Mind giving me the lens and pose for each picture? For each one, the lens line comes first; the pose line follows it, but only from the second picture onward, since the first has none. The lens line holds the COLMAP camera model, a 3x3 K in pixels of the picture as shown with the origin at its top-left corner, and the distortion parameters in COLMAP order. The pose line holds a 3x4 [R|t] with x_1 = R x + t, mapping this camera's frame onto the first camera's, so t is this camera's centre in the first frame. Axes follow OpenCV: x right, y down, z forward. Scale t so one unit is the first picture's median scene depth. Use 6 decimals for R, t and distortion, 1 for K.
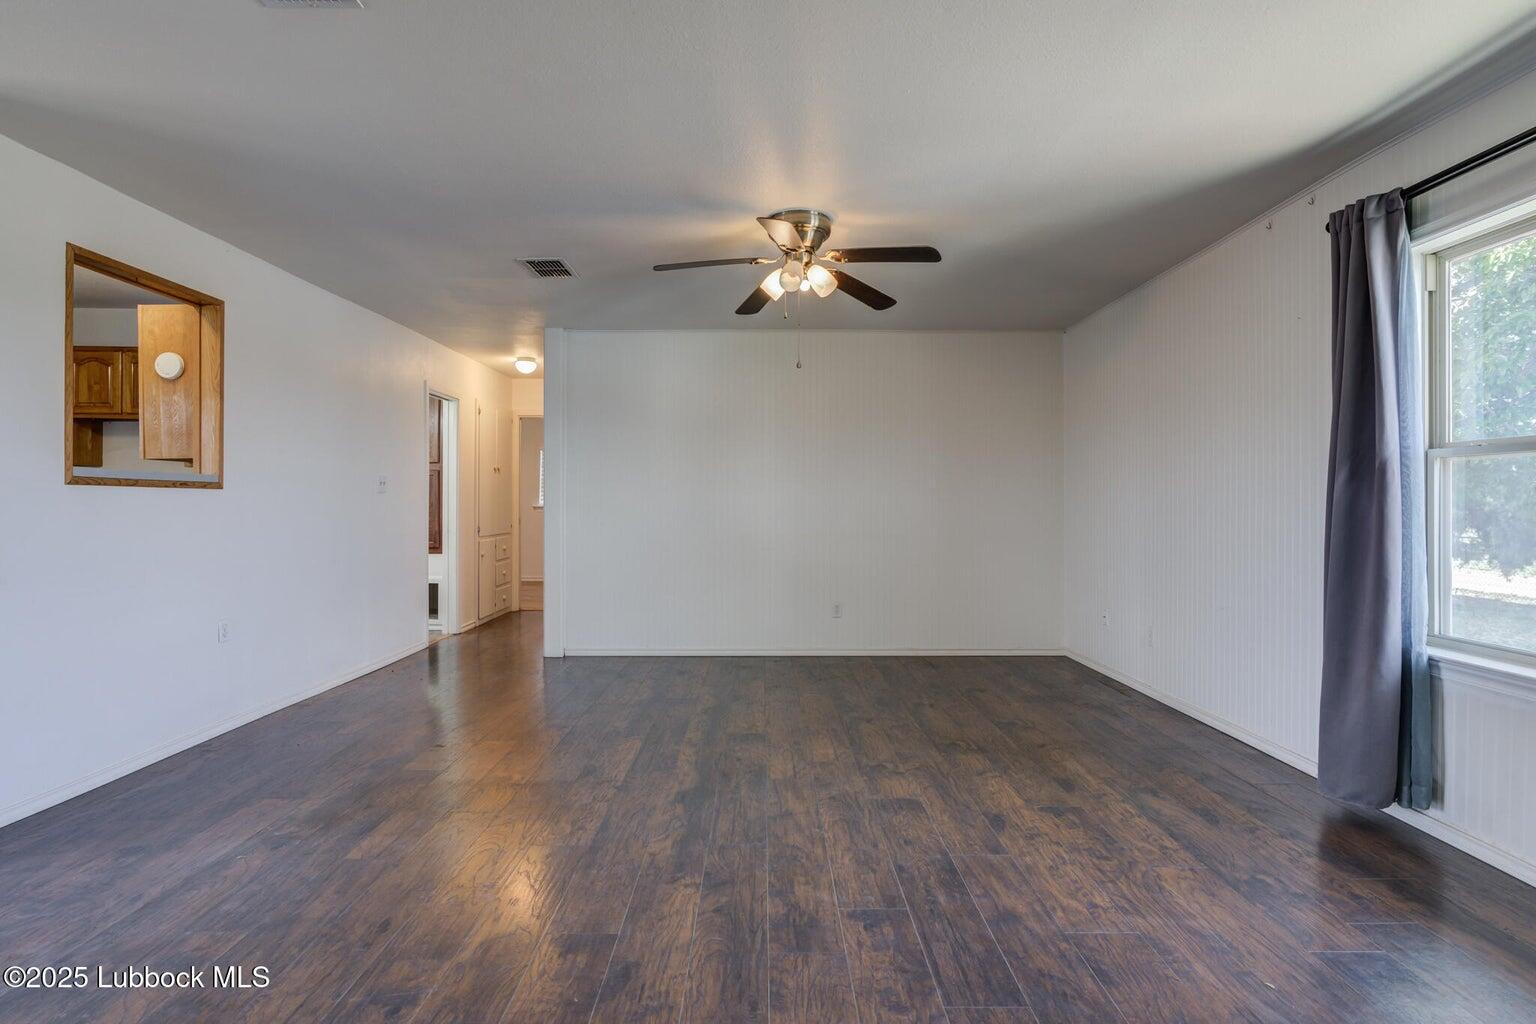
lens RADIAL K [[818.8, 0, 760.9], [0, 818.8, 506.1], [0, 0, 1]] dist [-0.013257, -0.000504]
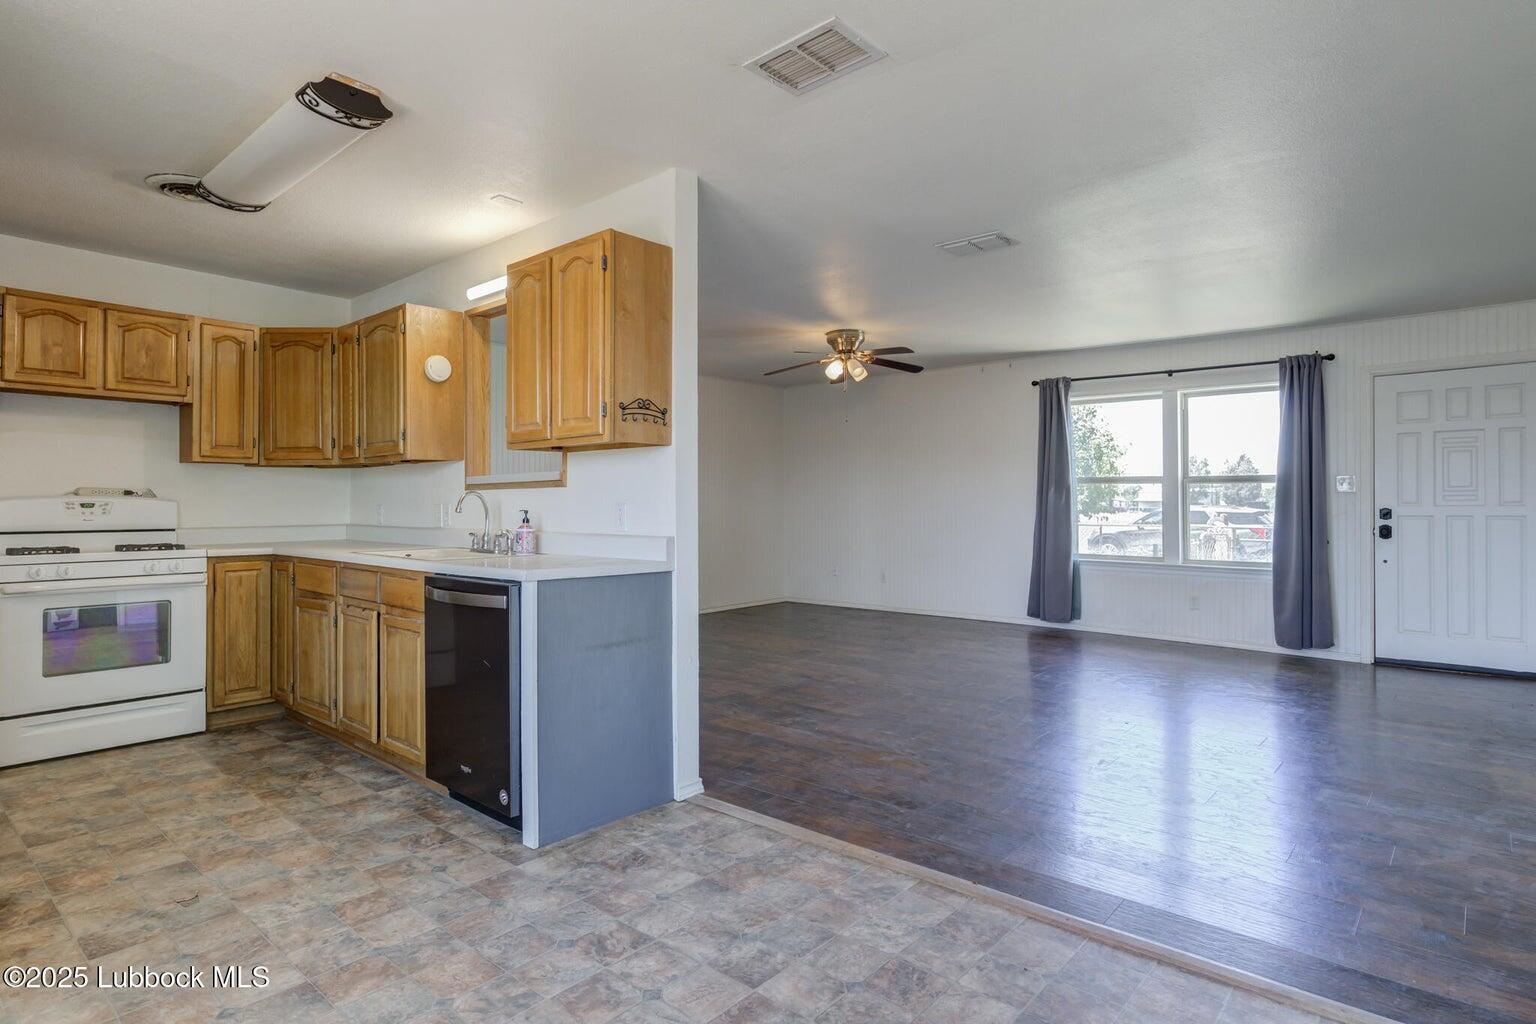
lens RADIAL K [[818.8, 0, 760.9], [0, 818.8, 506.1], [0, 0, 1]] dist [-0.013257, -0.000504]
pose [[0.666300, -0.005833, 0.745661, -1.540776], [0.002688, 0.999982, 0.005421, -0.006718], [-0.745679, -0.001608, 0.666303, 0.017969]]
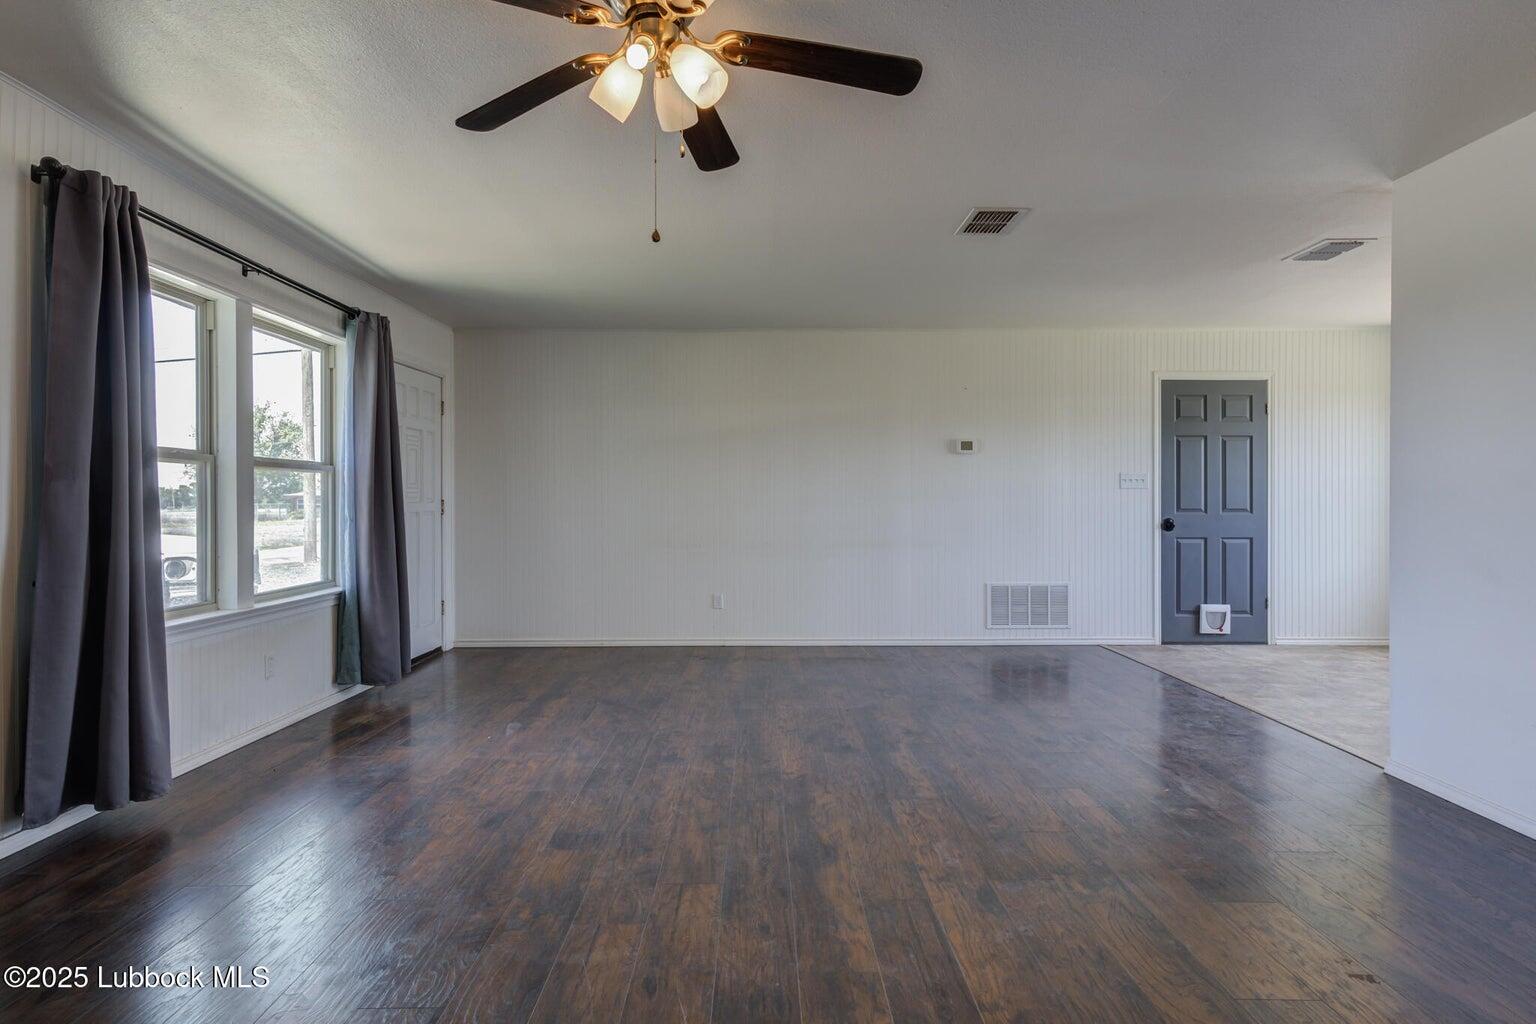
lens RADIAL K [[796.7, 0, 758.3], [0, 796.7, 496.1], [0, 0, 1]] dist [0.007158, 0.001309]
pose [[-0.999997, 0.002122, -0.001376, -0.024781], [0.002130, 0.999980, -0.005889, 0.000597], [0.001364, -0.005892, -0.999982, 1.781055]]
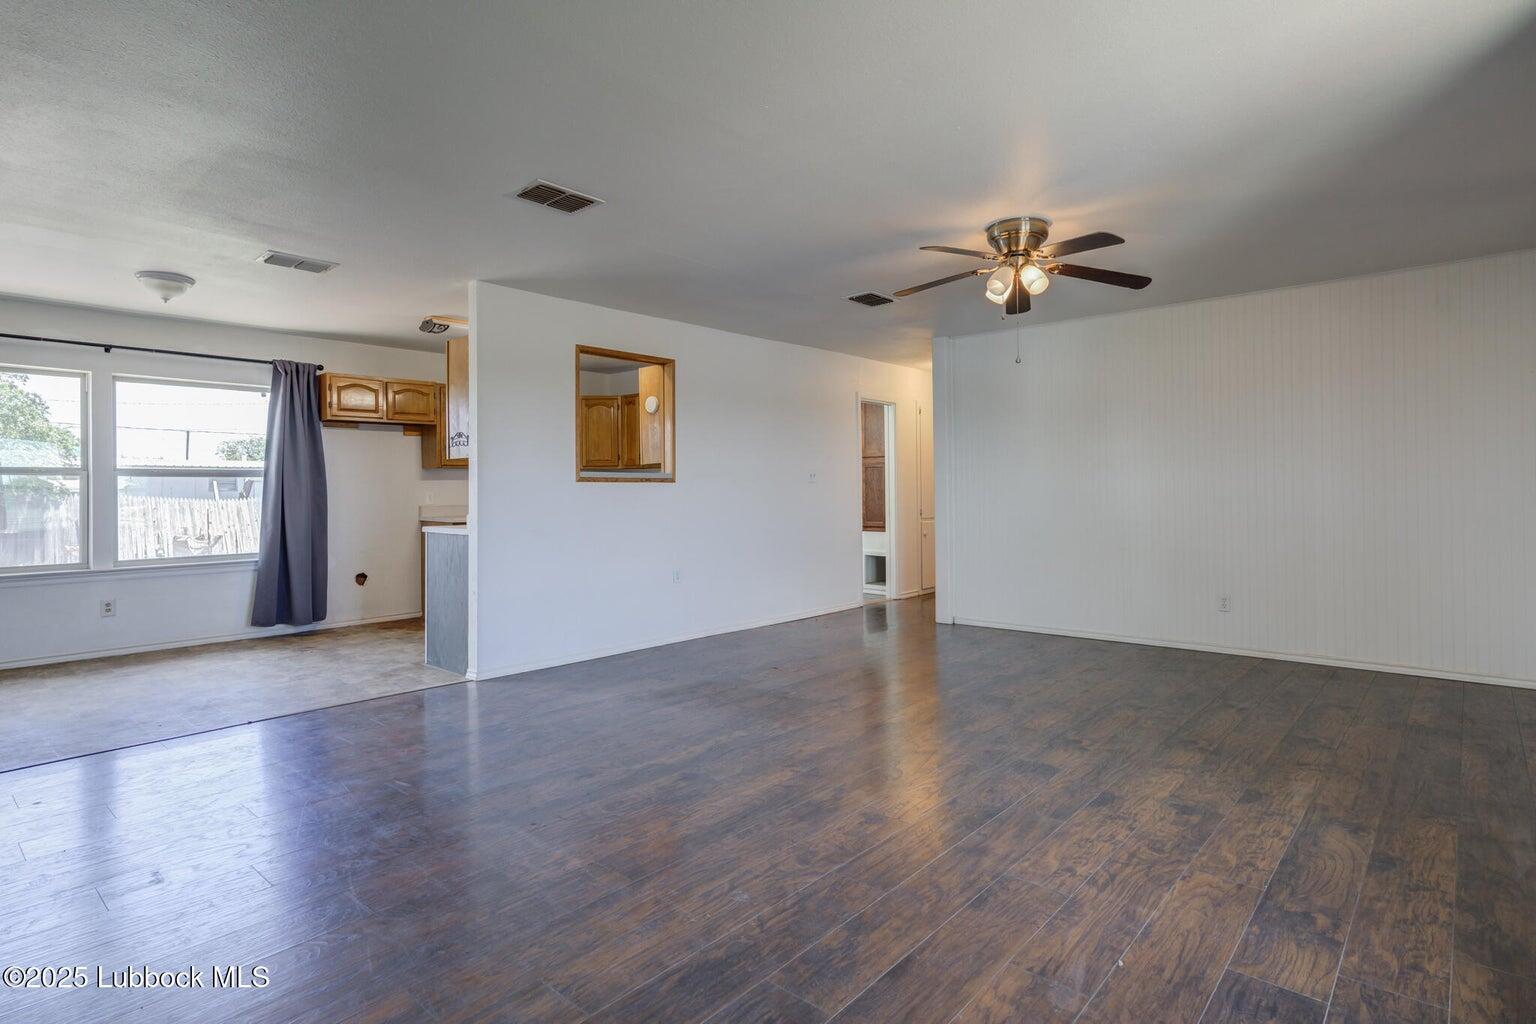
lens RADIAL K [[796.7, 0, 758.3], [0, 796.7, 496.1], [0, 0, 1]] dist [0.007158, 0.001309]
pose [[0.748212, -0.004007, -0.663447, 0.566864], [0.007272, 0.999971, 0.002161, 0.002781], [0.663420, -0.006442, 0.748220, -0.022965]]
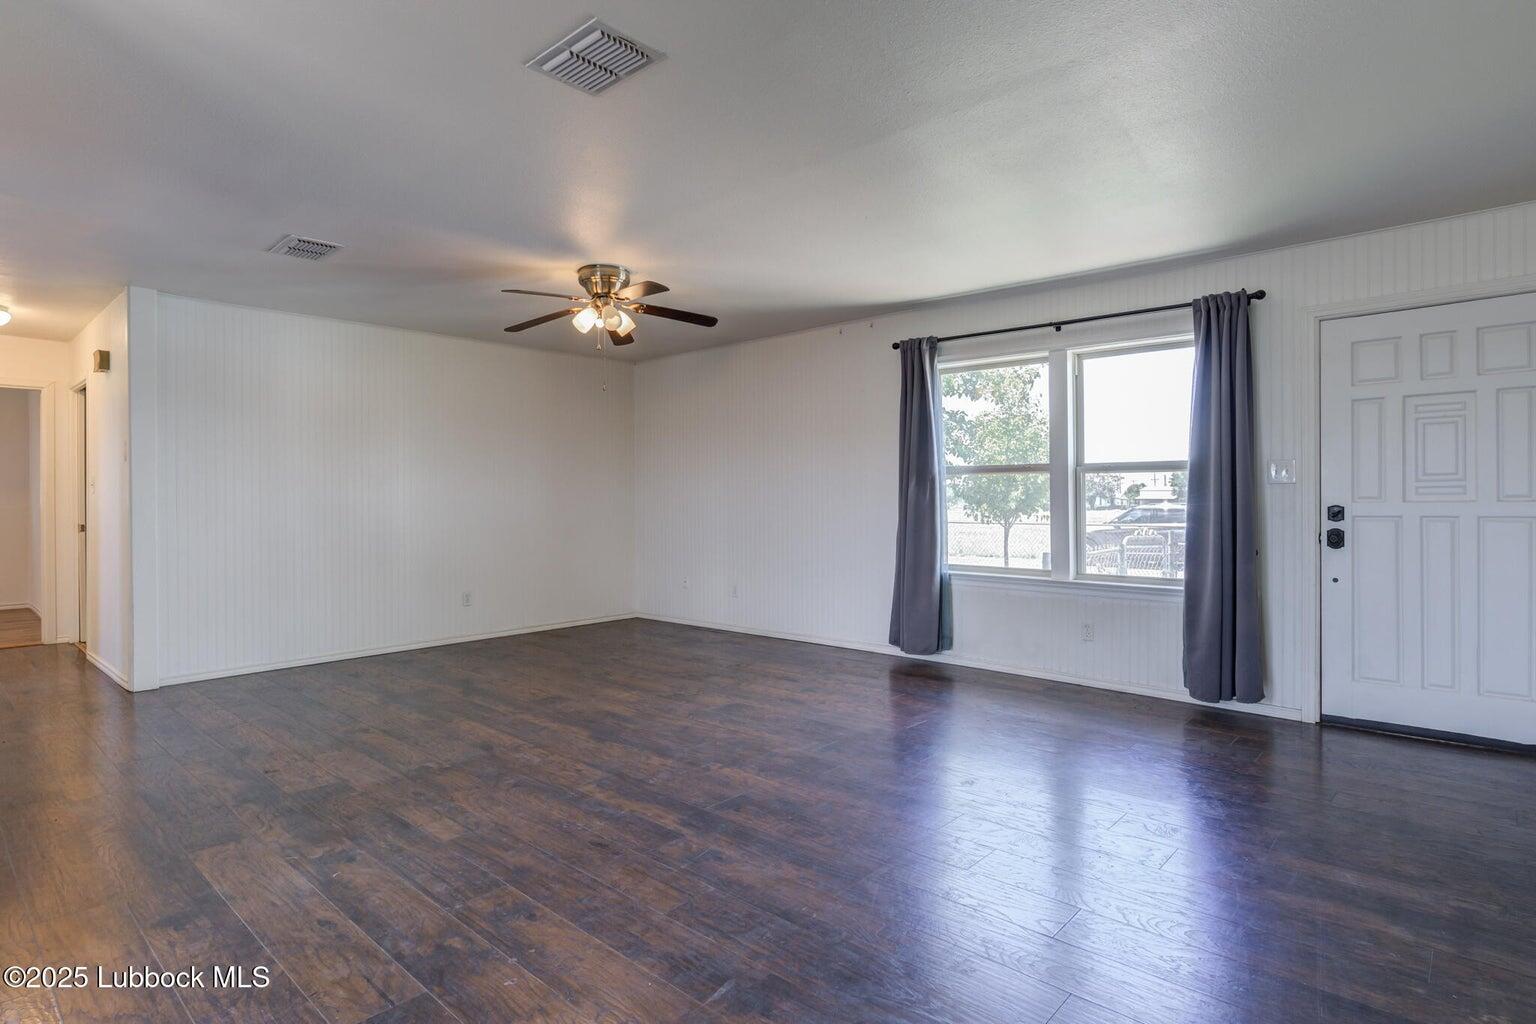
lens RADIAL K [[803.4, 0, 769.3], [0, 803.4, 508.3], [0, 0, 1]] dist [-0.011921, 0.001664]
pose [[0.673400, -0.011452, 0.739189, -0.801081], [0.005898, 0.999931, 0.010118, -0.001870], [-0.739255, -0.002454, 0.673422, -0.003170]]
